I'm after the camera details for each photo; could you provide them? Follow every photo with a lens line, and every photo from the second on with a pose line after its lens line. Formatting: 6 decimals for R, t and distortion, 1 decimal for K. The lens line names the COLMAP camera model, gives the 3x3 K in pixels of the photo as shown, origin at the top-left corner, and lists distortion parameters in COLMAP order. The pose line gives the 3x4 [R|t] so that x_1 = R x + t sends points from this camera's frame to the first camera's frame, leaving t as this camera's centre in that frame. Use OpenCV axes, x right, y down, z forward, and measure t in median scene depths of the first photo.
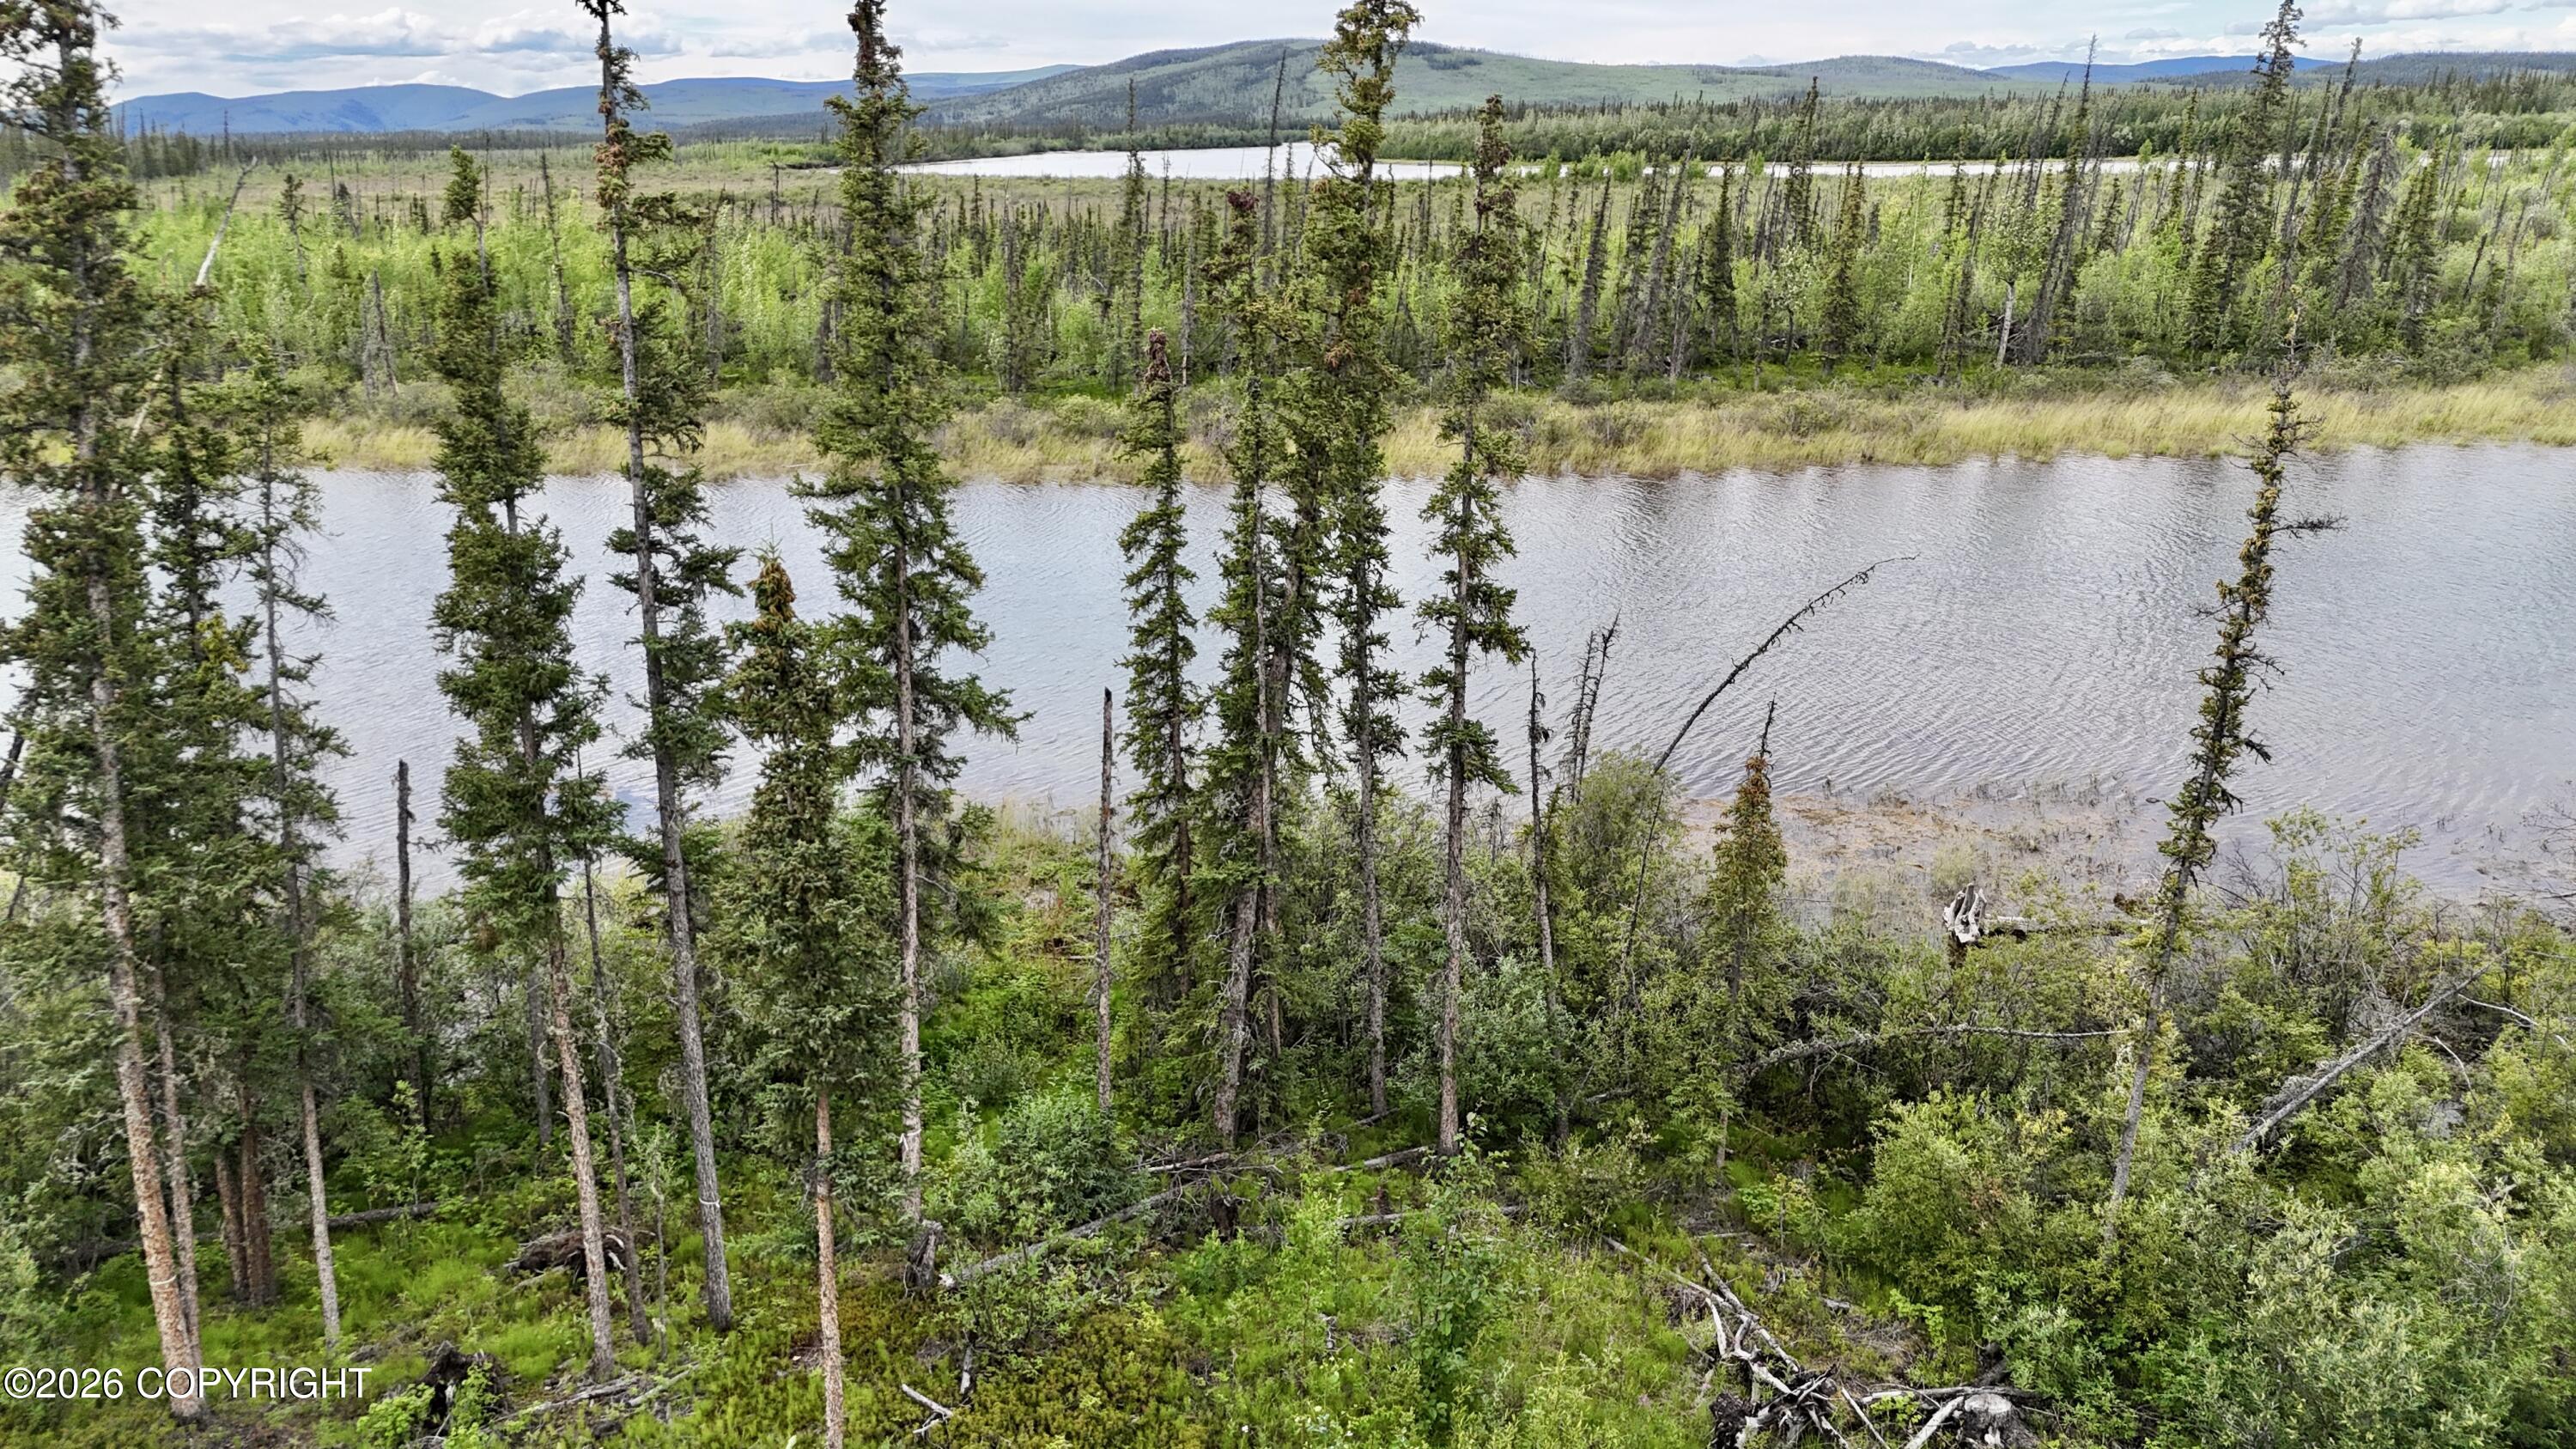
lens RADIAL K [[1908.3, 0, 1299.4], [0, 1908.3, 721.0], [0, 0, 1]] dist [0.071809, -0.062859]
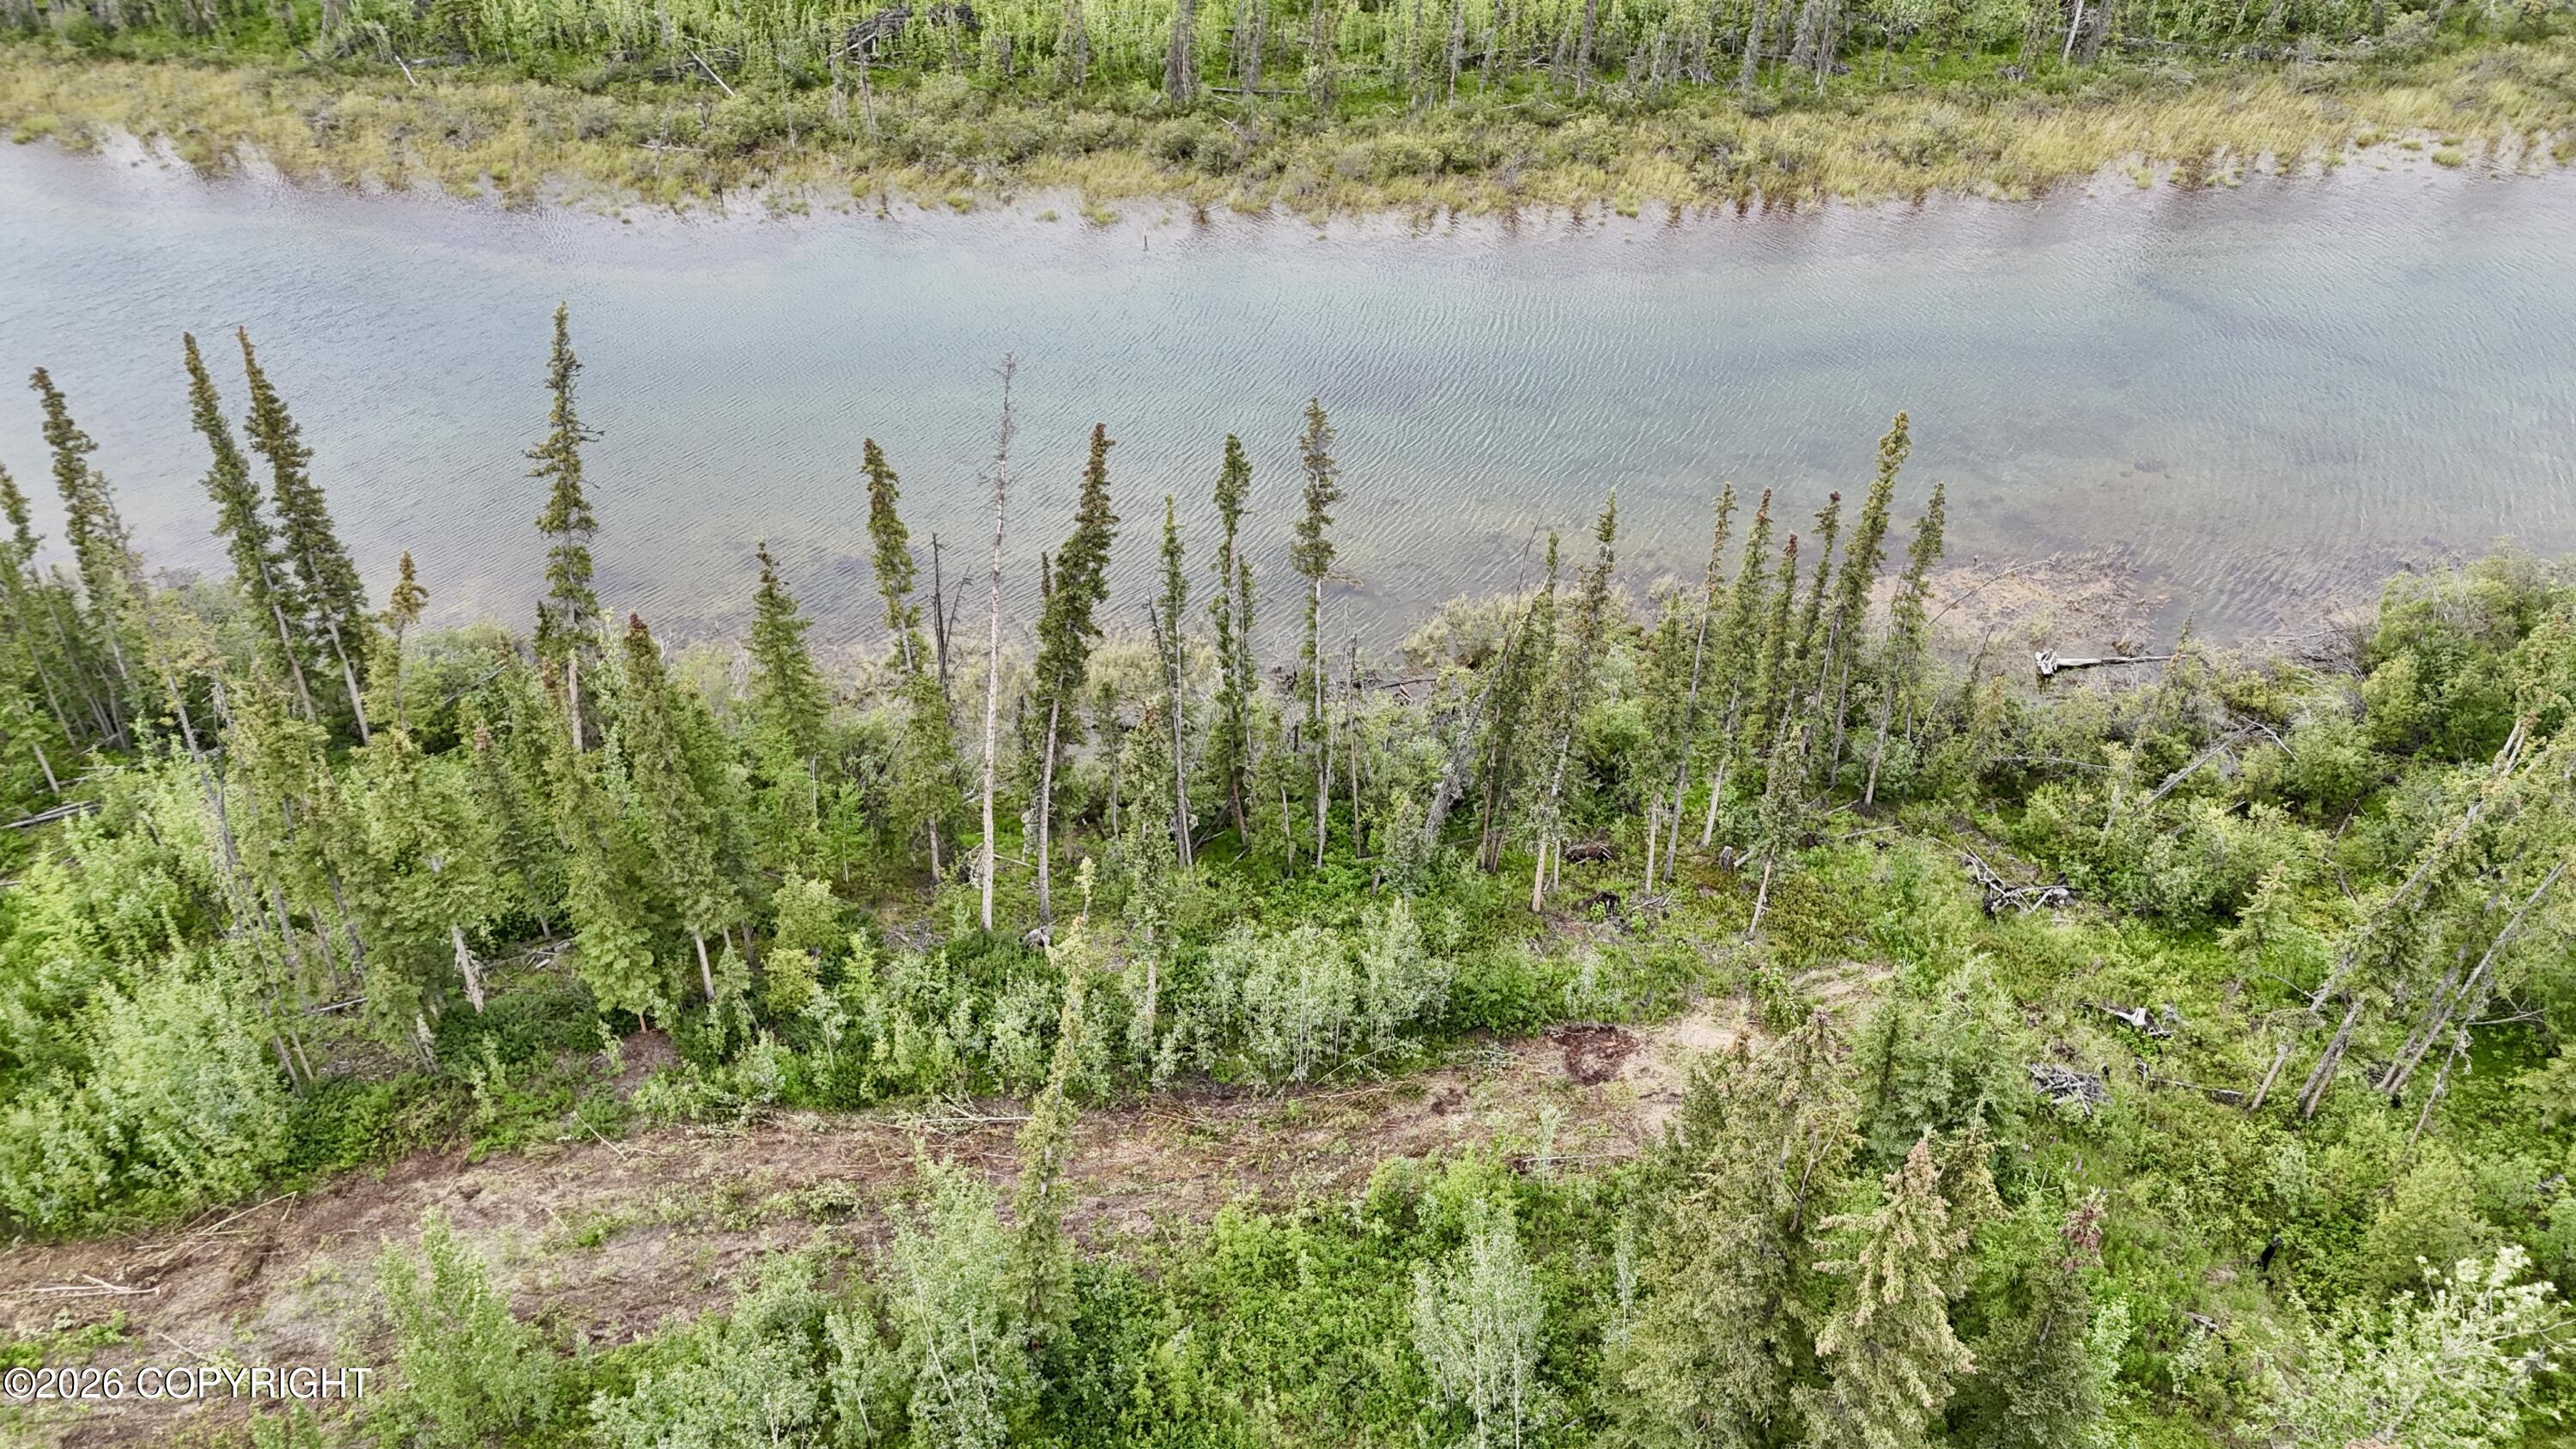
lens RADIAL K [[1908.3, 0, 1294.0], [0, 1908.3, 728.4], [0, 0, 1]] dist [0.071809, -0.062859]
pose [[0.999496, -0.028532, 0.013942, -0.953831], [0.022224, 0.942068, 0.334685, -1.001562], [-0.022684, -0.334206, 0.942227, -1.901124]]
